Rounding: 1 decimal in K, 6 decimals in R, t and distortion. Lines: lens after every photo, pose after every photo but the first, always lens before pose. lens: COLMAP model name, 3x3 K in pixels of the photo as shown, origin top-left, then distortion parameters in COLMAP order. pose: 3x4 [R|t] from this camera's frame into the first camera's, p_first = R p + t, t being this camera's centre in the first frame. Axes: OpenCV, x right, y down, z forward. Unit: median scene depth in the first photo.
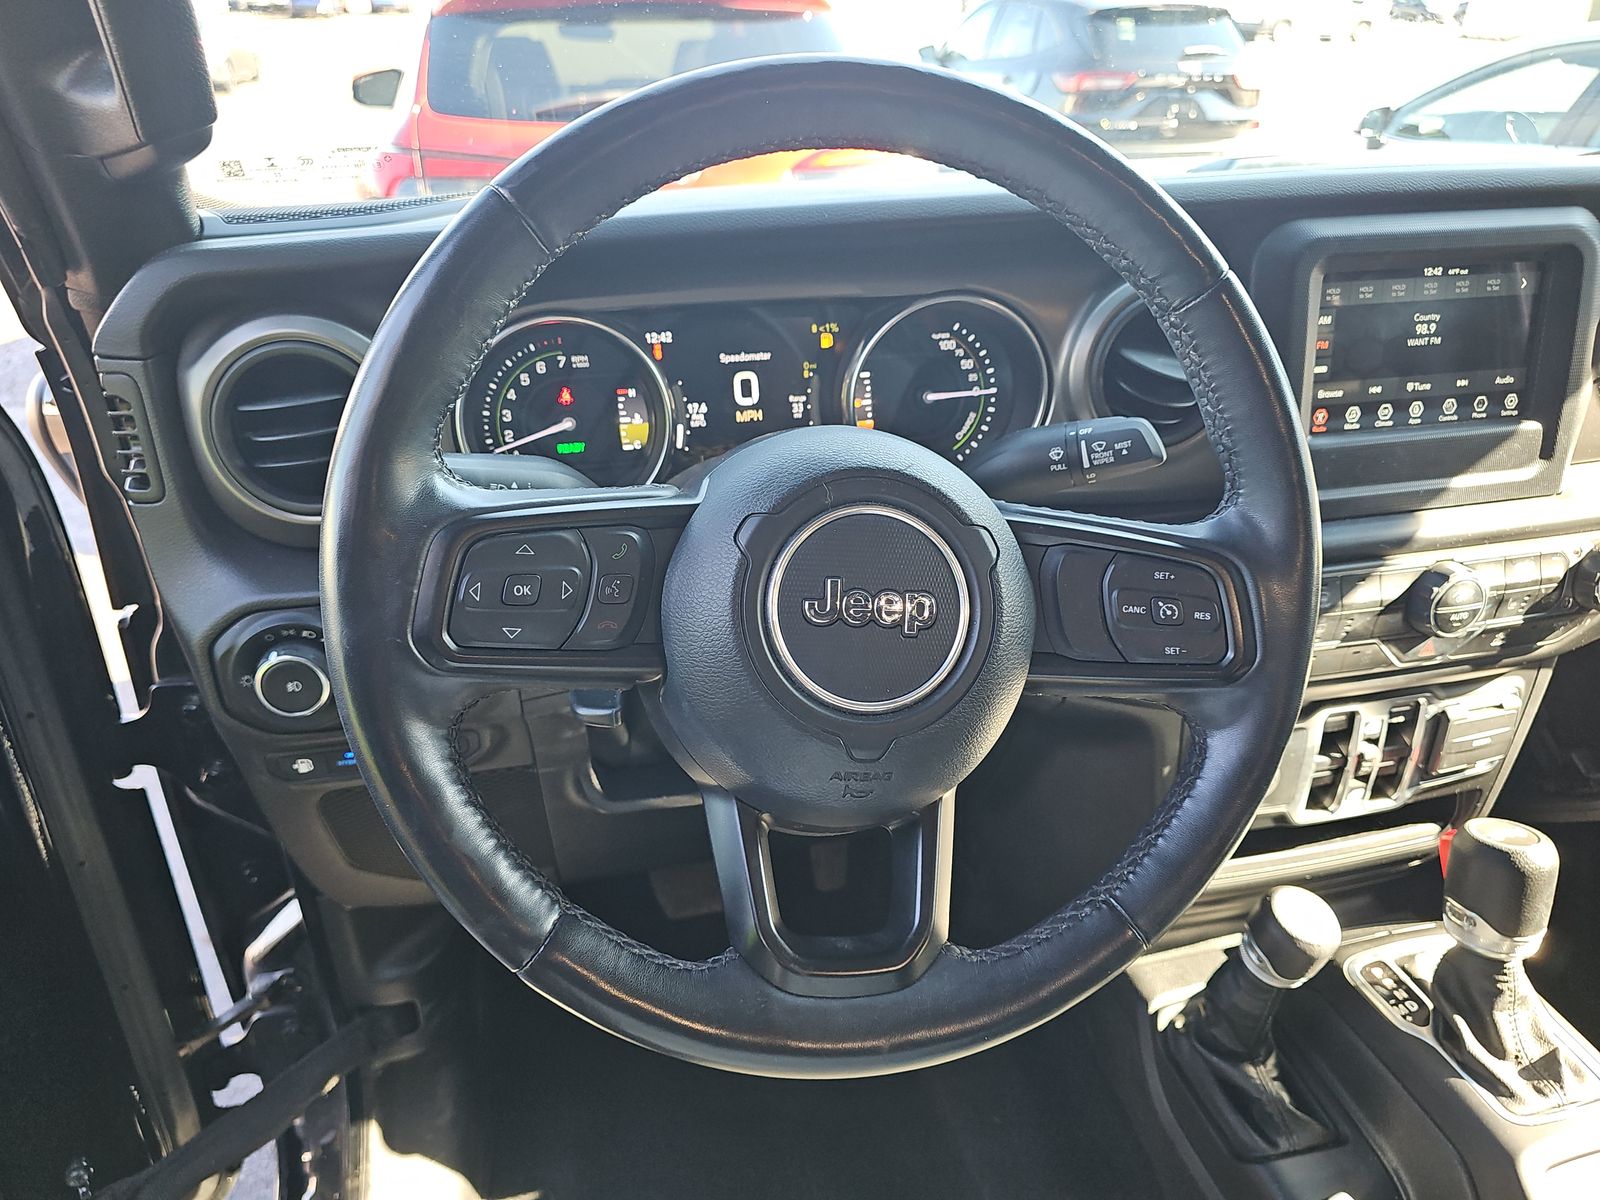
lens RADIAL K [[1091.6, 0, 798.2], [0, 1091.6, 607.1], [0, 0, 1]] dist [-0.001936, -0.020478]
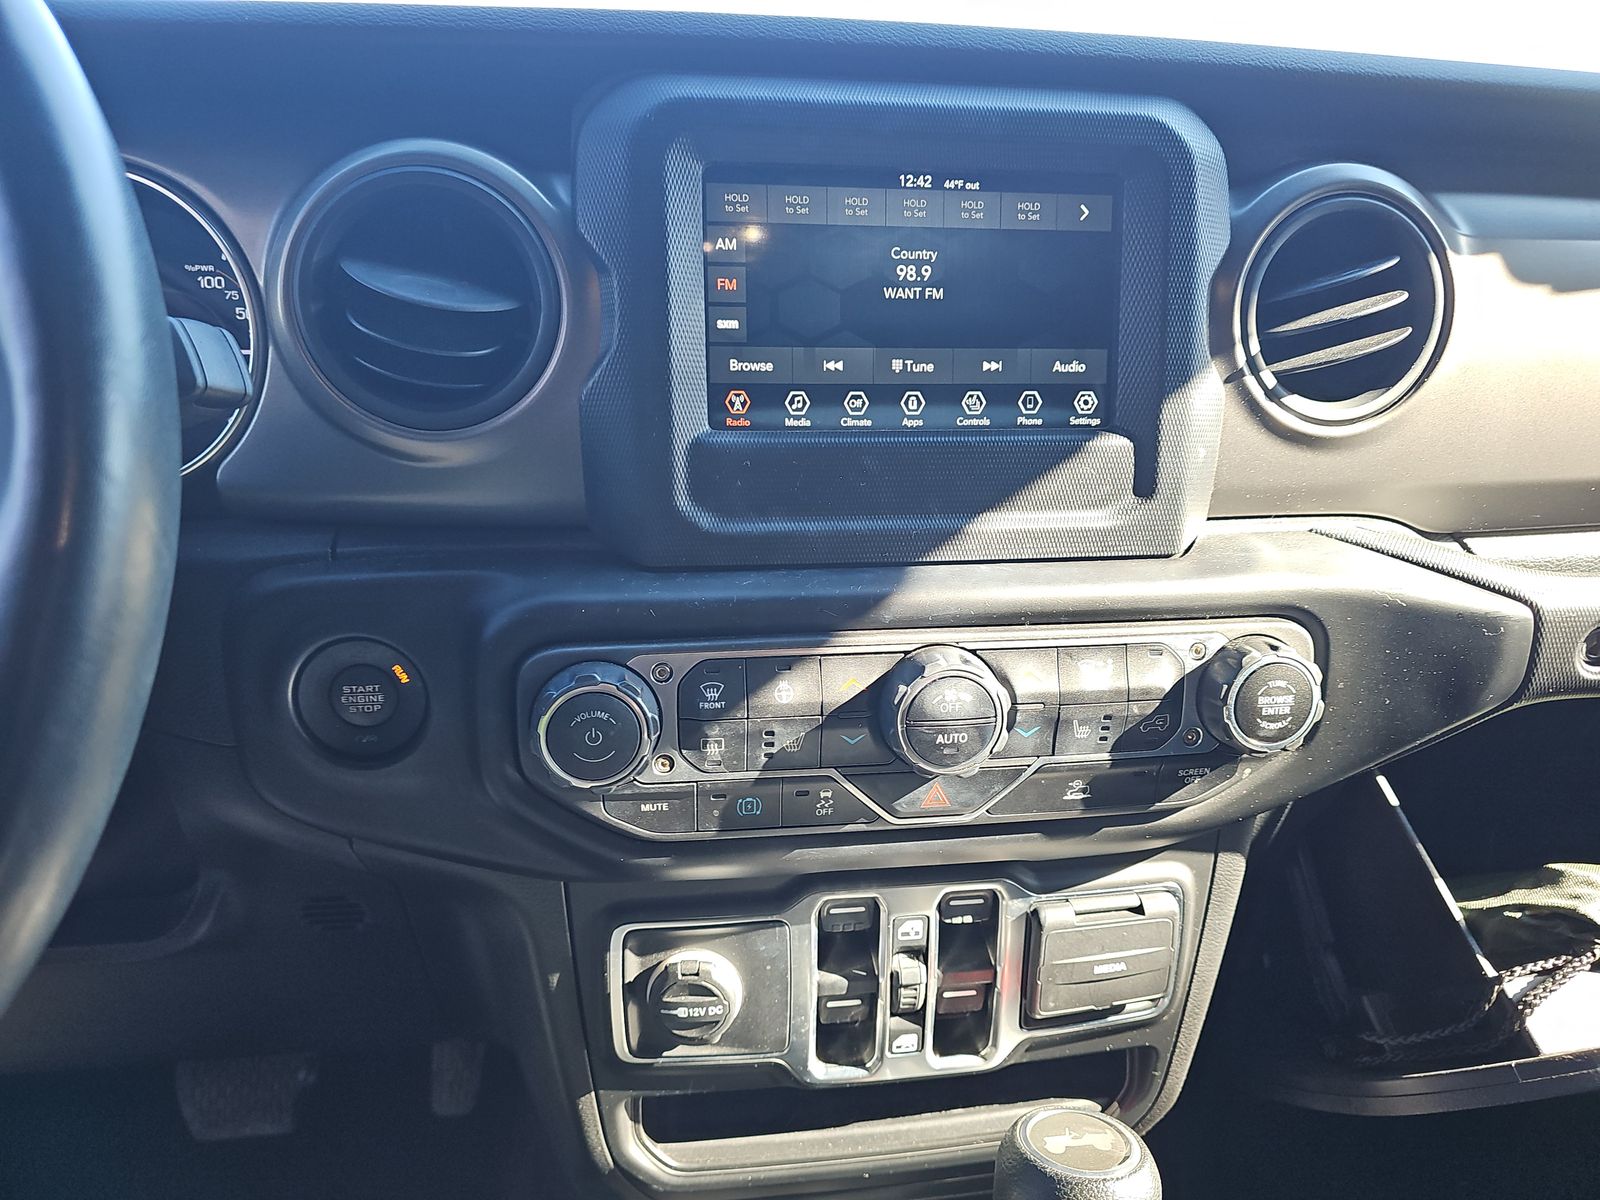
lens RADIAL K [[1091.6, 0, 801.5], [0, 1091.6, 601.3], [0, 0, 1]] dist [-0.001936, -0.020478]
pose [[0.997237, 0.049582, -0.055316, 0.562337], [-0.058017, 0.984899, -0.163121, 0.036429], [0.046393, 0.165879, 0.985054, 0.414126]]
